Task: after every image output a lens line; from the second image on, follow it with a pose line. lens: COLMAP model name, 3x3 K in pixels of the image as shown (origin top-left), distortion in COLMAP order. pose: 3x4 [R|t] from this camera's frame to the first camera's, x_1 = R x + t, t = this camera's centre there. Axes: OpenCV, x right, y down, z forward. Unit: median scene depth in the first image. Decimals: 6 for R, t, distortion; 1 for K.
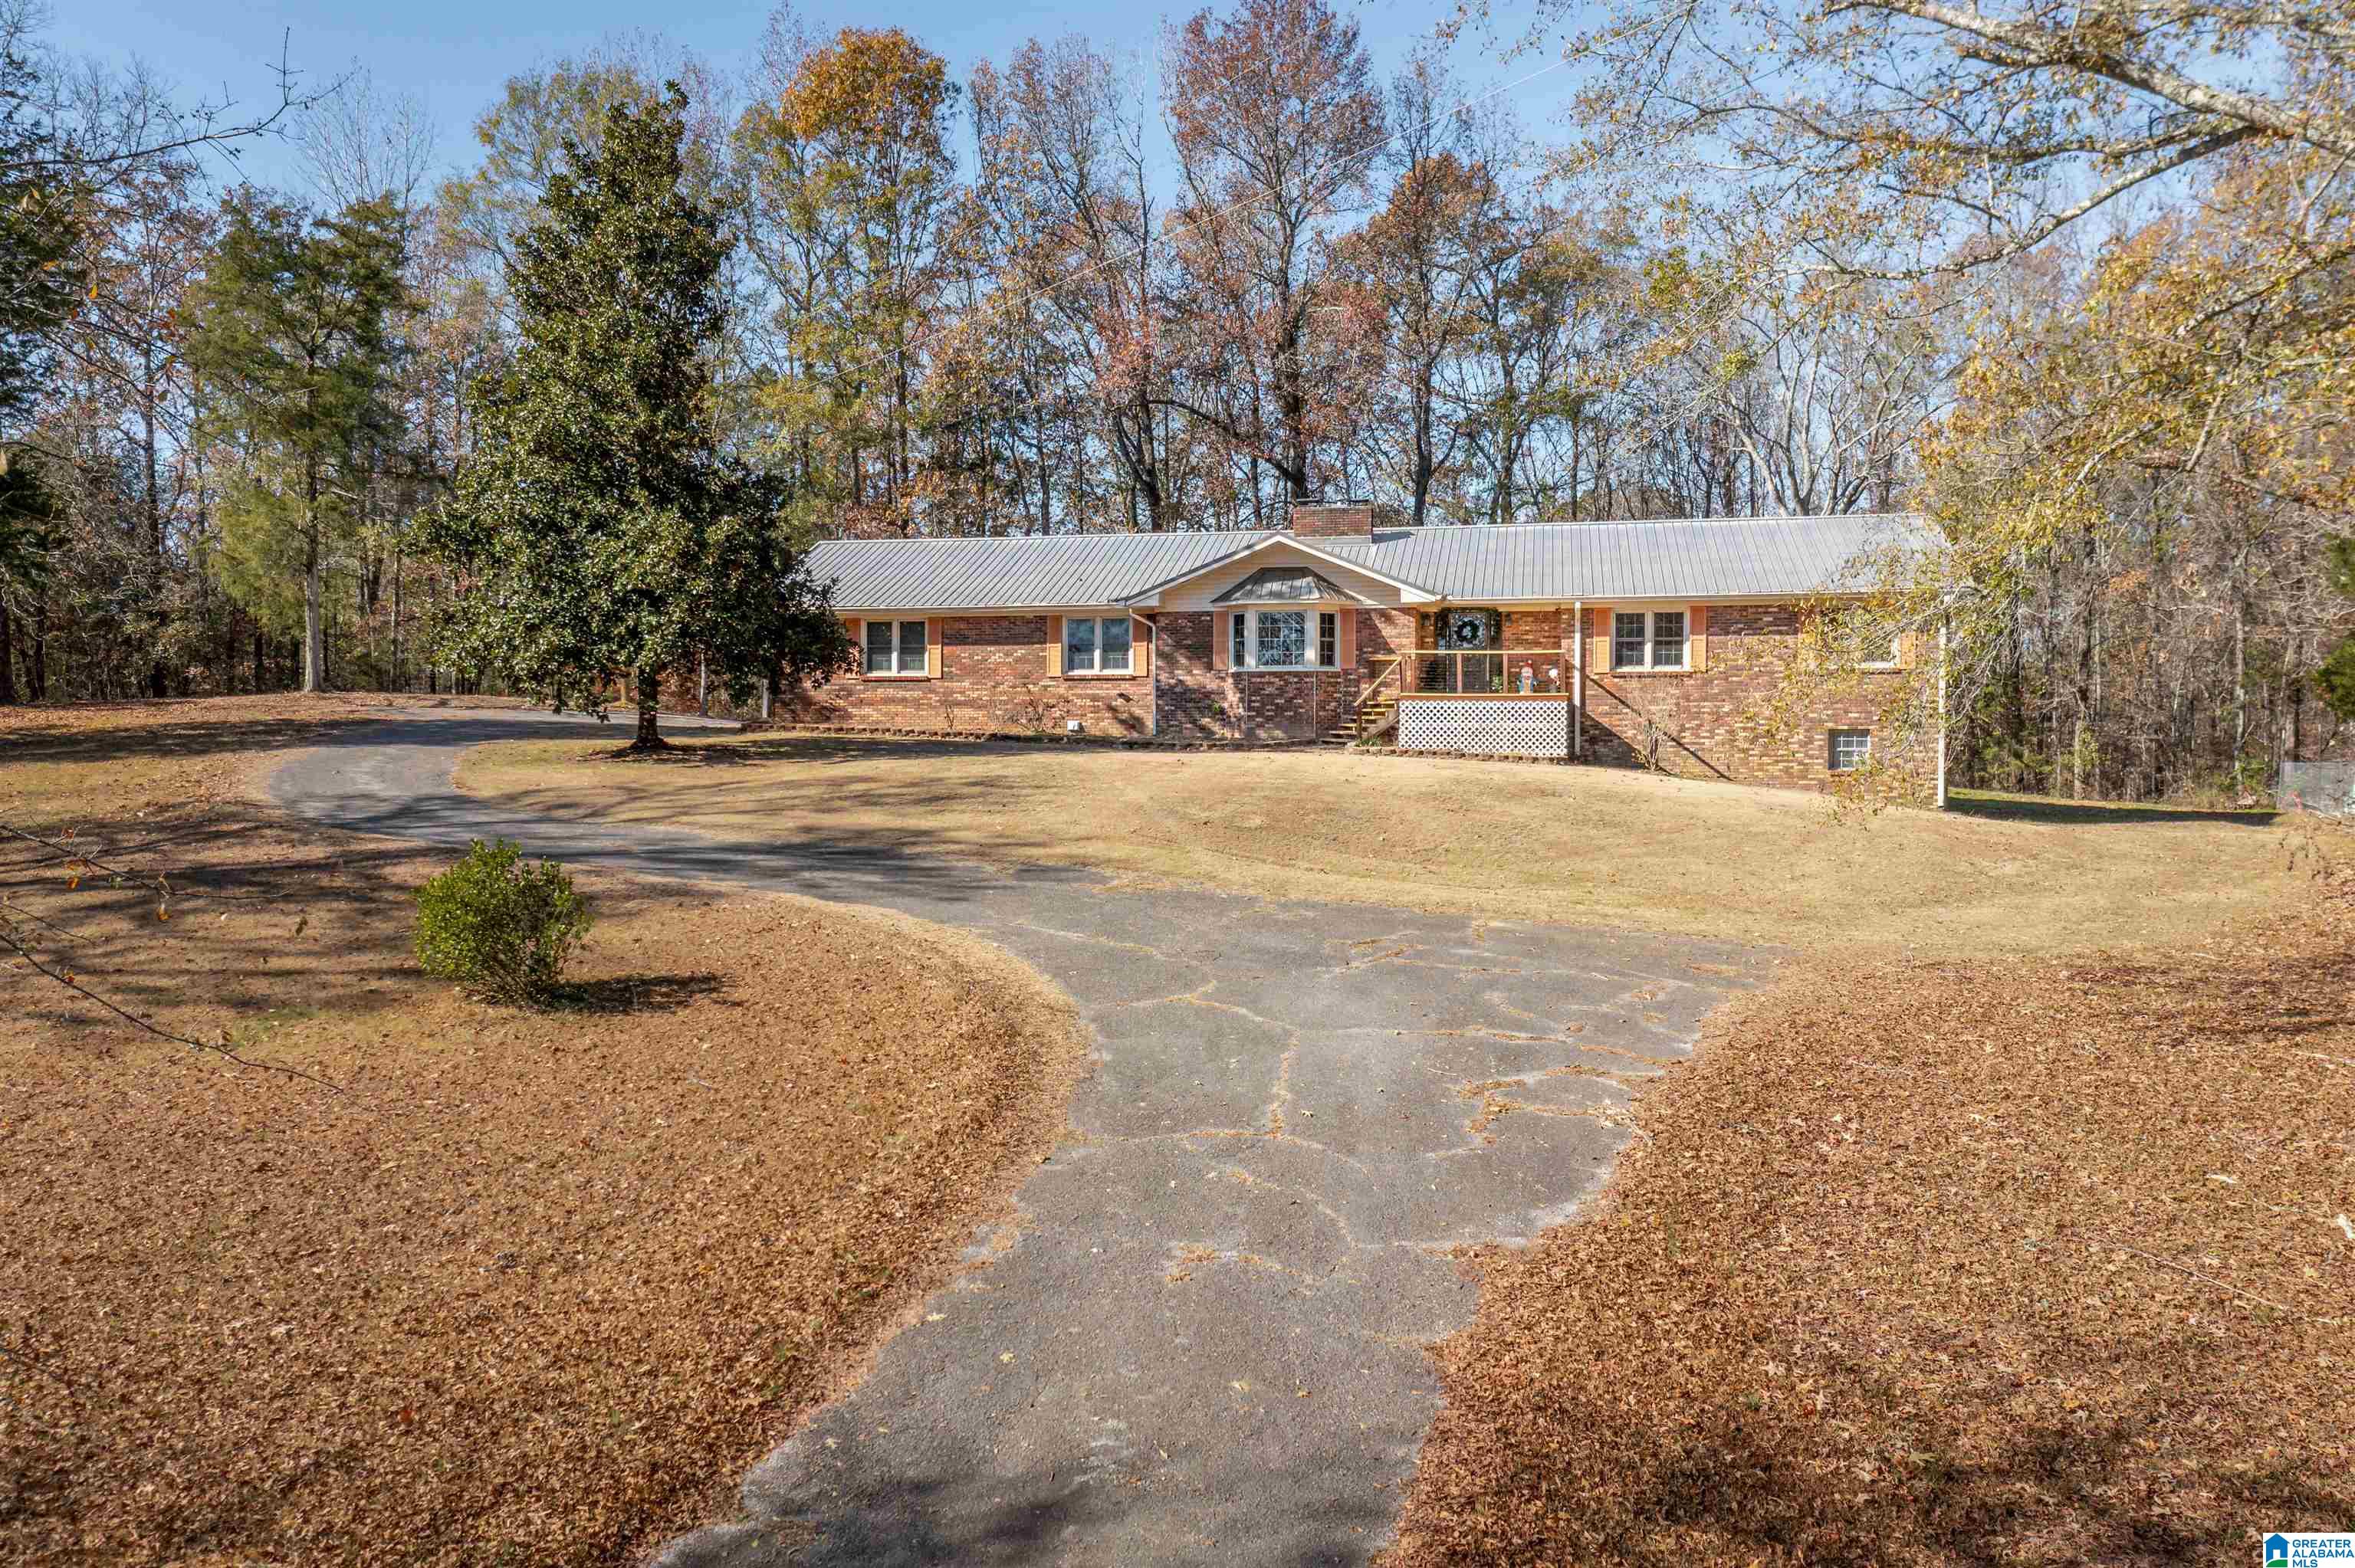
lens RADIAL K [[1905.2, 0, 1190.0], [0, 1905.2, 783.1], [0, 0, 1]] dist [-0.011604, 0.013398]
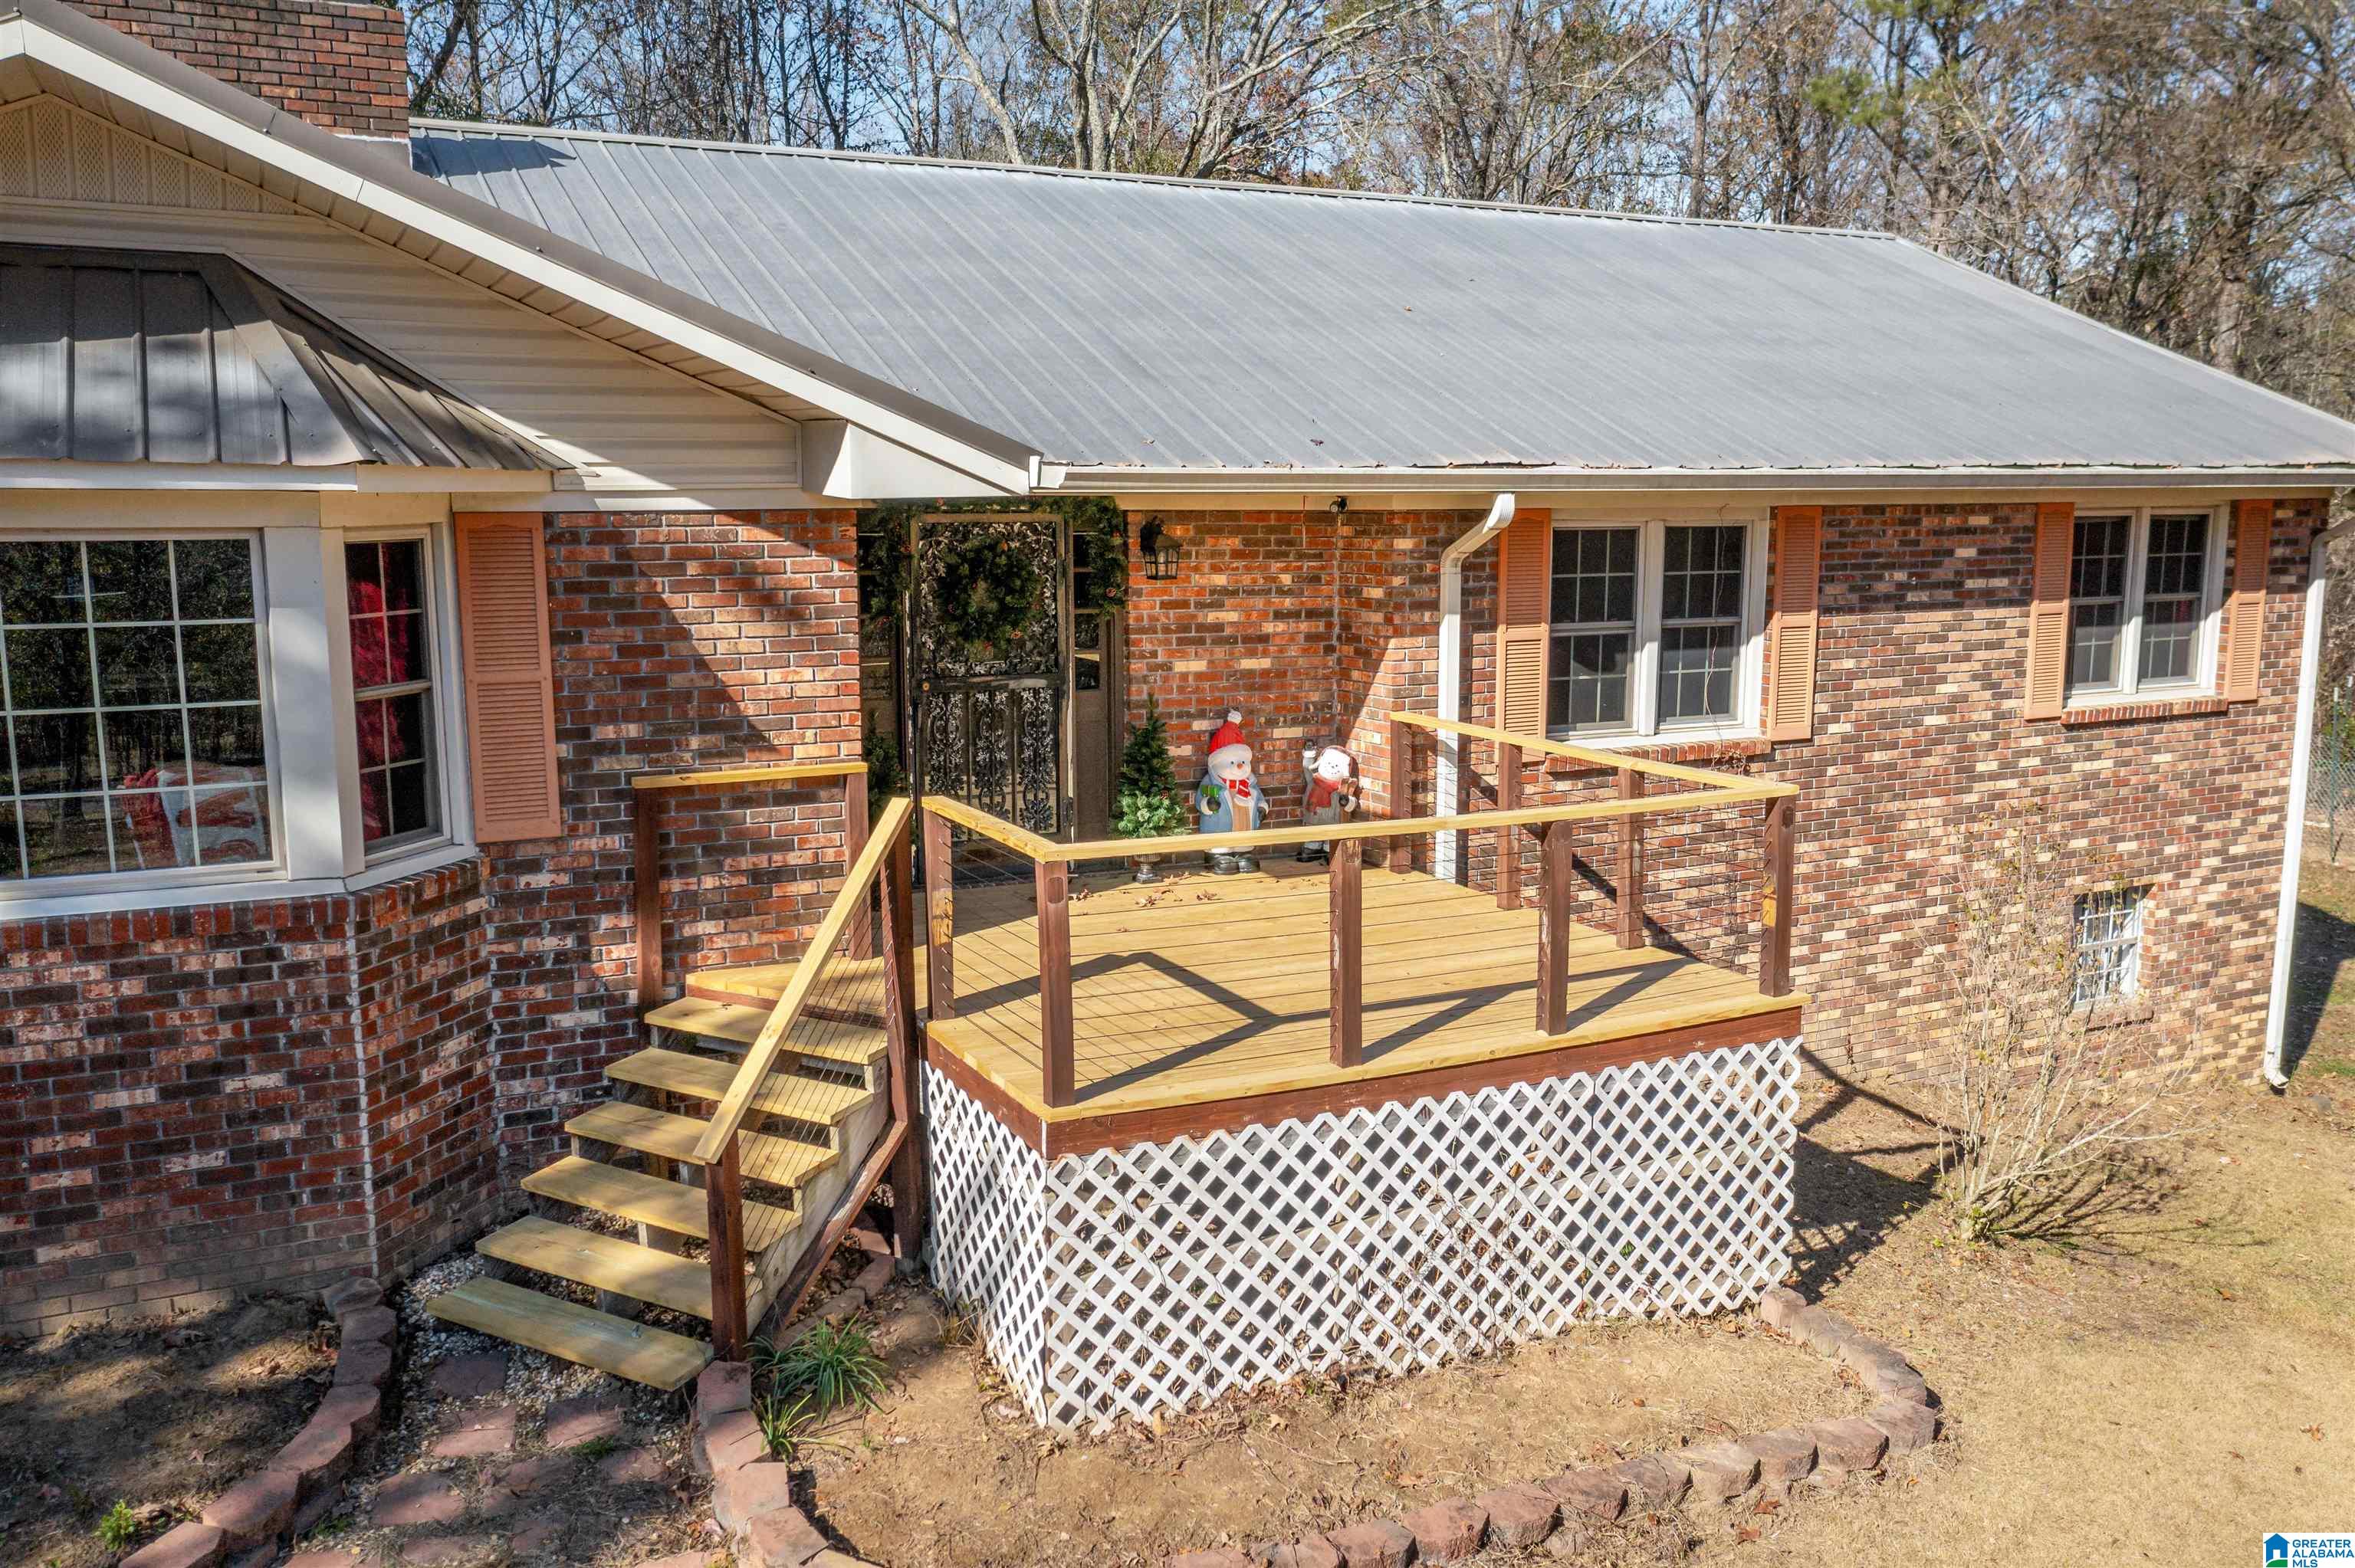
lens RADIAL K [[1905.2, 0, 1182.4], [0, 1905.2, 781.9], [0, 0, 1]] dist [-0.011604, 0.013398]
pose [[0.783290, -0.095478, 0.614281, 0.020388], [0.008353, 0.989663, 0.143172, -0.091608], [-0.621601, -0.107014, 0.775990, 0.816210]]
